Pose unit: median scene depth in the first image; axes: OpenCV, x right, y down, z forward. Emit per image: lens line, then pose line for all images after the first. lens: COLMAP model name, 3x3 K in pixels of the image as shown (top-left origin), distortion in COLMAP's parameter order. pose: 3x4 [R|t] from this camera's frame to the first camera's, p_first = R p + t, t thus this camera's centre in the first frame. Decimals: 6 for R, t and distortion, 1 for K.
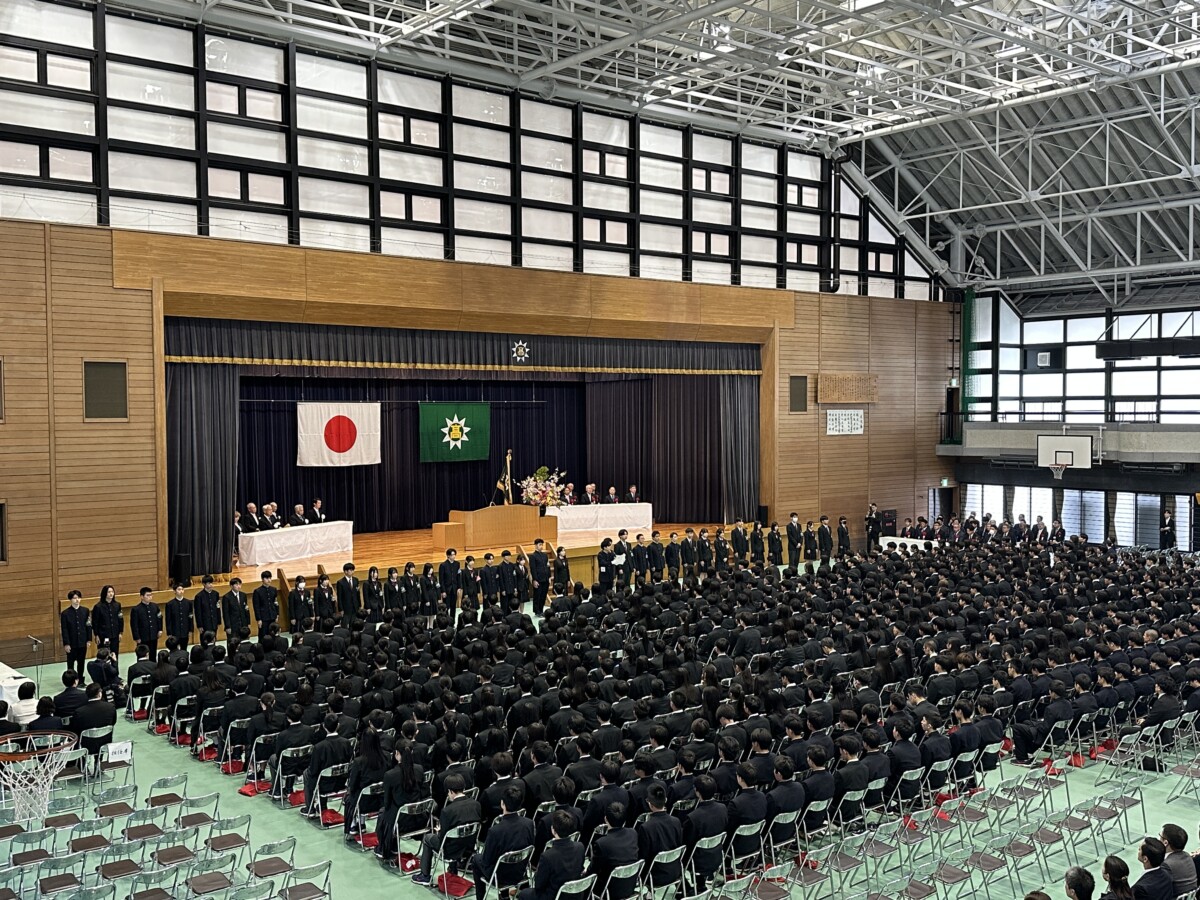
lens RADIAL K [[1209.7, 0, 600.0], [0, 1209.7, 449.5], [0, 0, 1]] dist [0.053323, 0.000000]
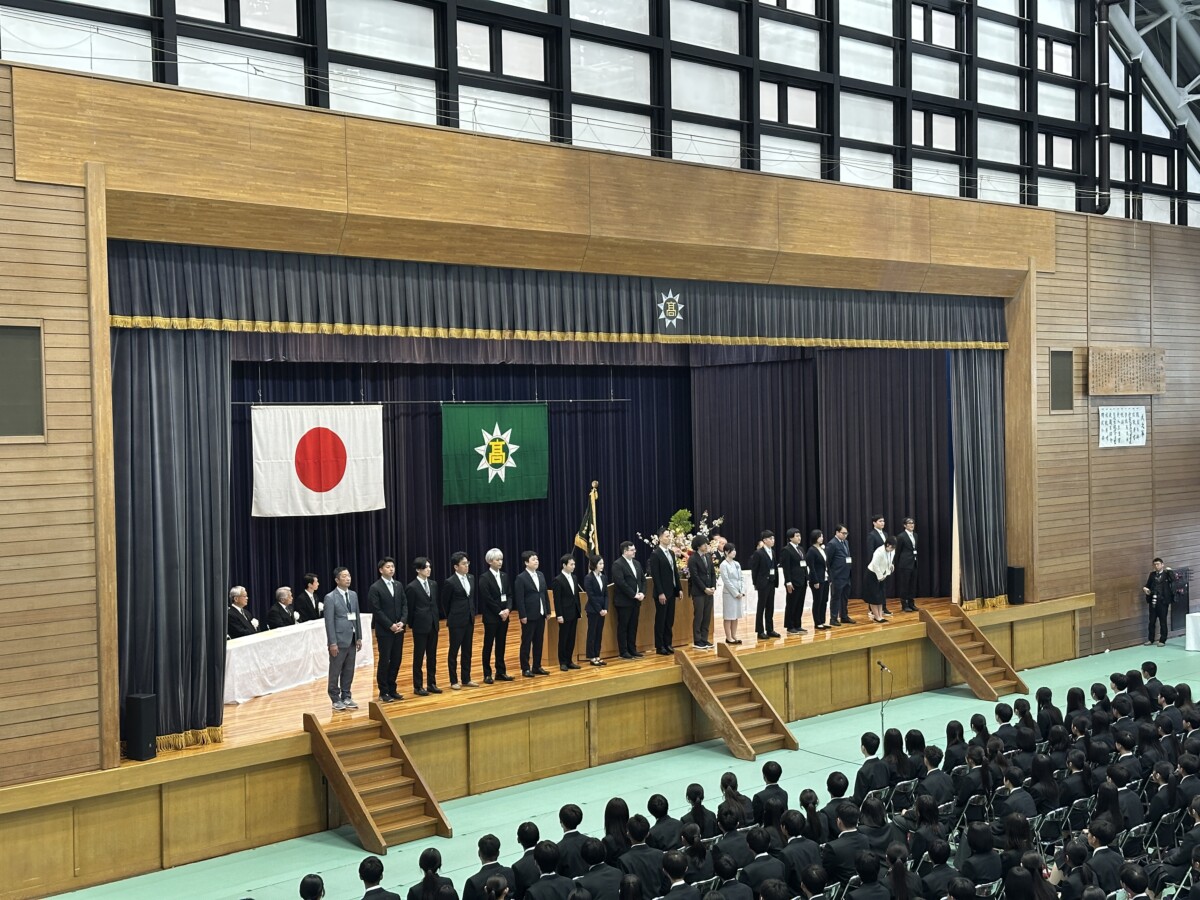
lens RADIAL K [[1691.9, 0, 597.2], [0, 1691.9, 455.3], [0, 0, 1]] dist [0.027706, 0.000000]
pose [[0.995702, -0.016353, 0.091161, -0.174535], [0.017324, 0.999801, -0.009868, -0.005067], [-0.090982, 0.011405, 0.995787, 0.211851]]
